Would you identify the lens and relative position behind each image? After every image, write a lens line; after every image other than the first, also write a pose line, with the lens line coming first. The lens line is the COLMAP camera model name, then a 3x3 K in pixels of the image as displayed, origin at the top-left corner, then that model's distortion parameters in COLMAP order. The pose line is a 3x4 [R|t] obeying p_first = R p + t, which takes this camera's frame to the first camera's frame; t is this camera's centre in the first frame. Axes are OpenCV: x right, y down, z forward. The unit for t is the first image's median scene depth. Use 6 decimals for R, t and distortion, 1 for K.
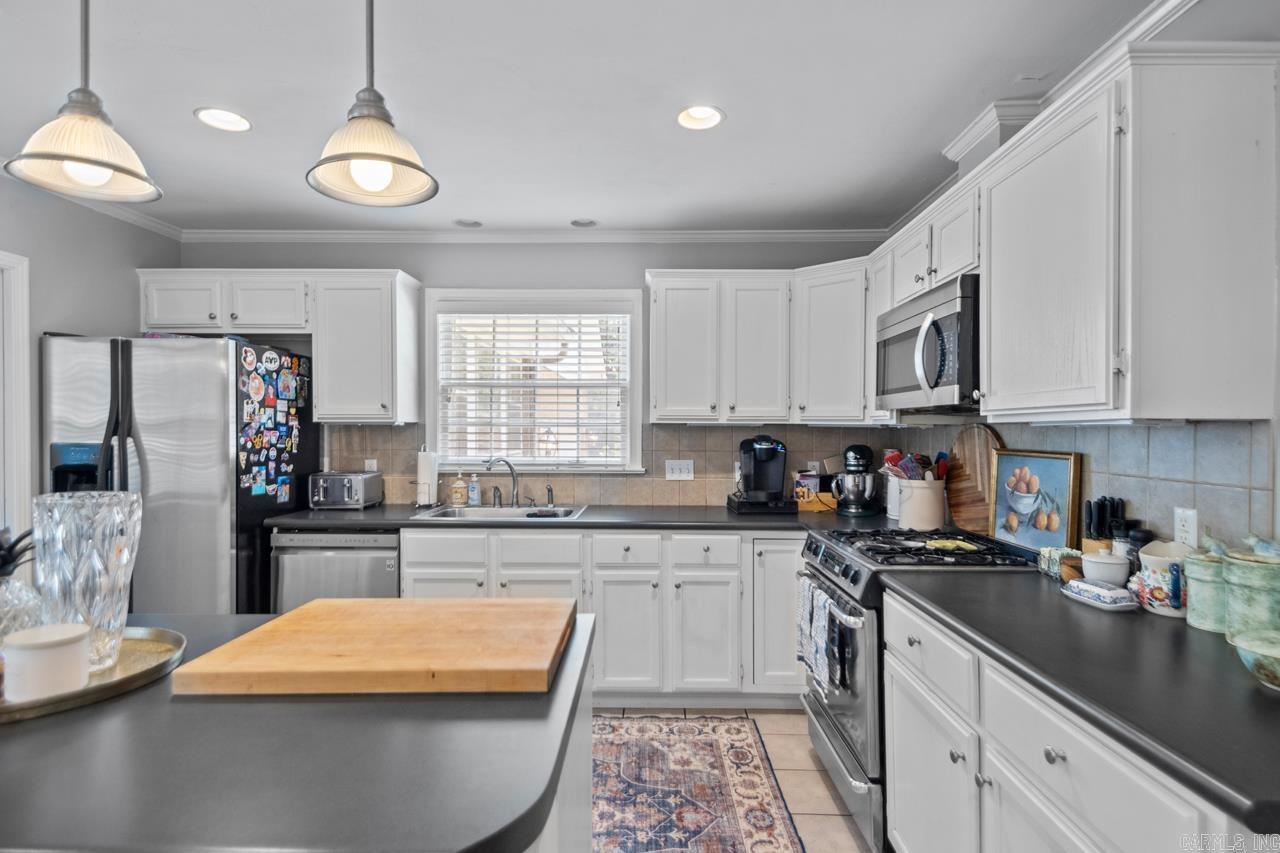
lens RADIAL K [[674.8, 0, 640.3], [0, 674.8, 429.5], [0, 0, 1]] dist [0.015684, -0.000831]
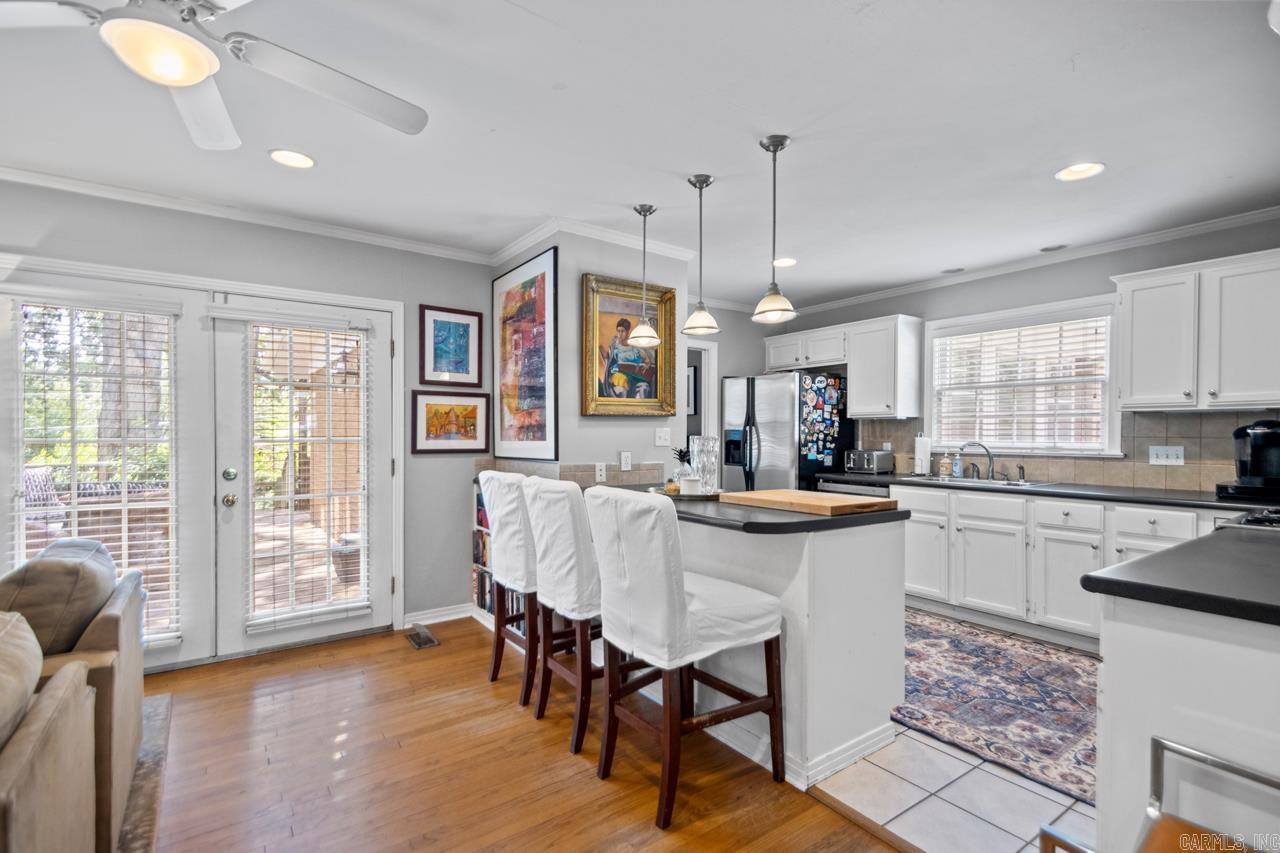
lens RADIAL K [[559.0, 0, 599.1], [0, 559.0, 432.4], [0, 0, 1]] dist [0.016582, 0.000030]
pose [[0.548590, 0.000695, -0.836091, 0.323451], [-0.004474, 0.999988, -0.002104, 0.030263], [0.836080, 0.004895, 0.548586, -0.236181]]
